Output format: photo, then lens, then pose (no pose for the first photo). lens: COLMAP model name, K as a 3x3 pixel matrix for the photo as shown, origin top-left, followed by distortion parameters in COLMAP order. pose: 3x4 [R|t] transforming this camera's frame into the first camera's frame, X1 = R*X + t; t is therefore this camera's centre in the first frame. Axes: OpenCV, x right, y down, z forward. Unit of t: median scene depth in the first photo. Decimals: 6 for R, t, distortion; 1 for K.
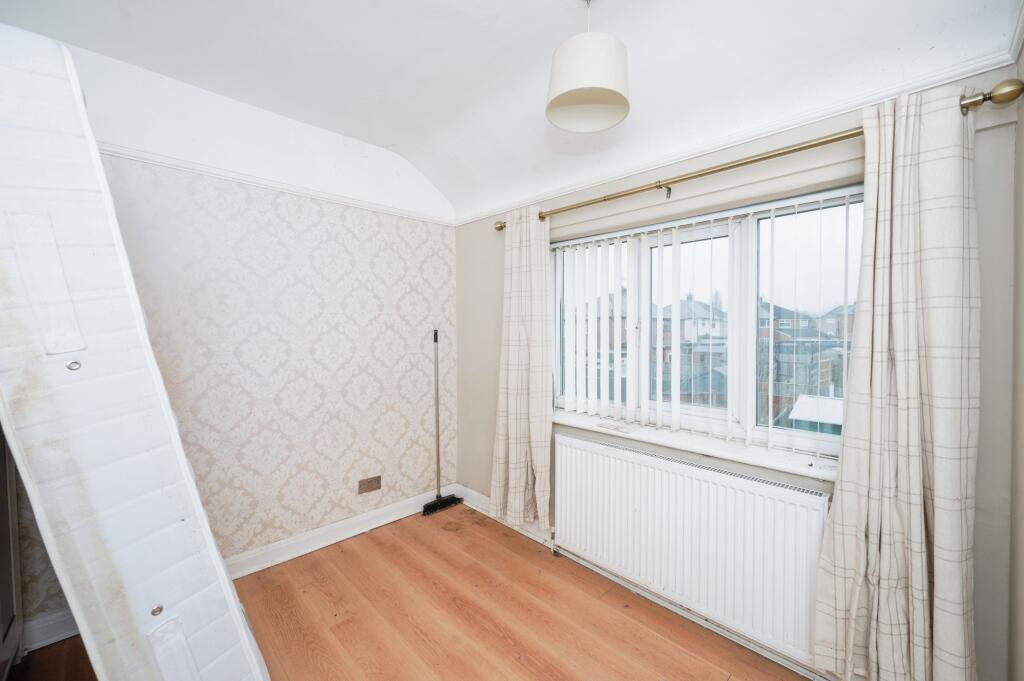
lens RADIAL K [[406.6, 0, 512.5], [0, 406.6, 337.9], [0, 0, 1]] dist [-0.002137, 0.000882]
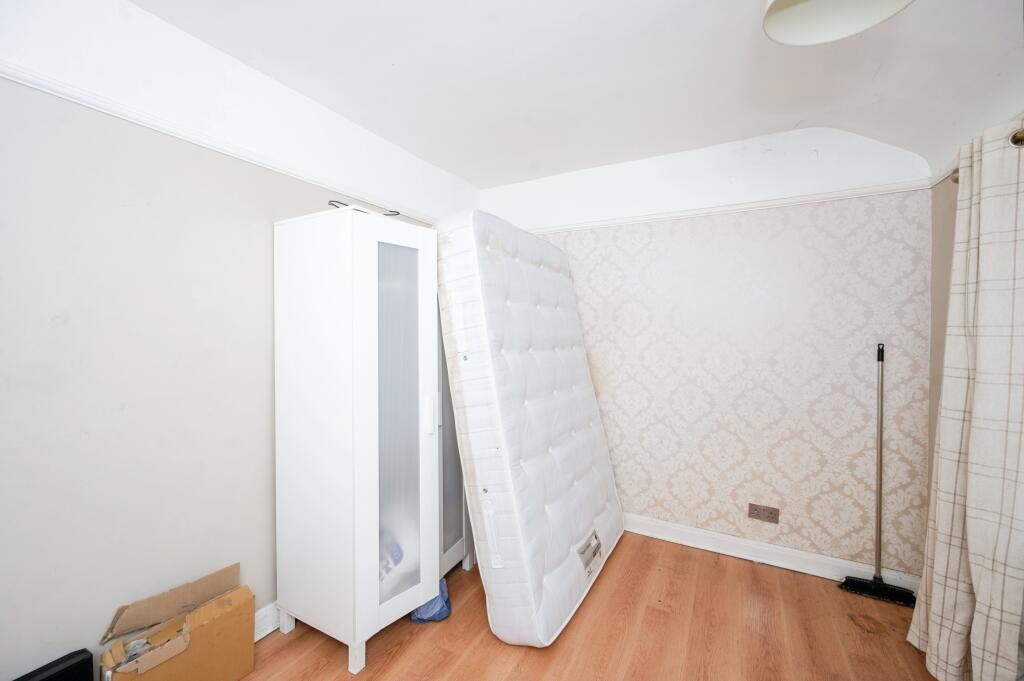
lens RADIAL K [[406.6, 0, 511.2], [0, 406.6, 335.7], [0, 0, 1]] dist [-0.002137, 0.000882]
pose [[0.290827, 0.020068, -0.956565, 0.329313], [-0.028125, 0.999527, 0.012419, -0.026556], [0.956362, 0.023292, 0.291253, 0.186884]]
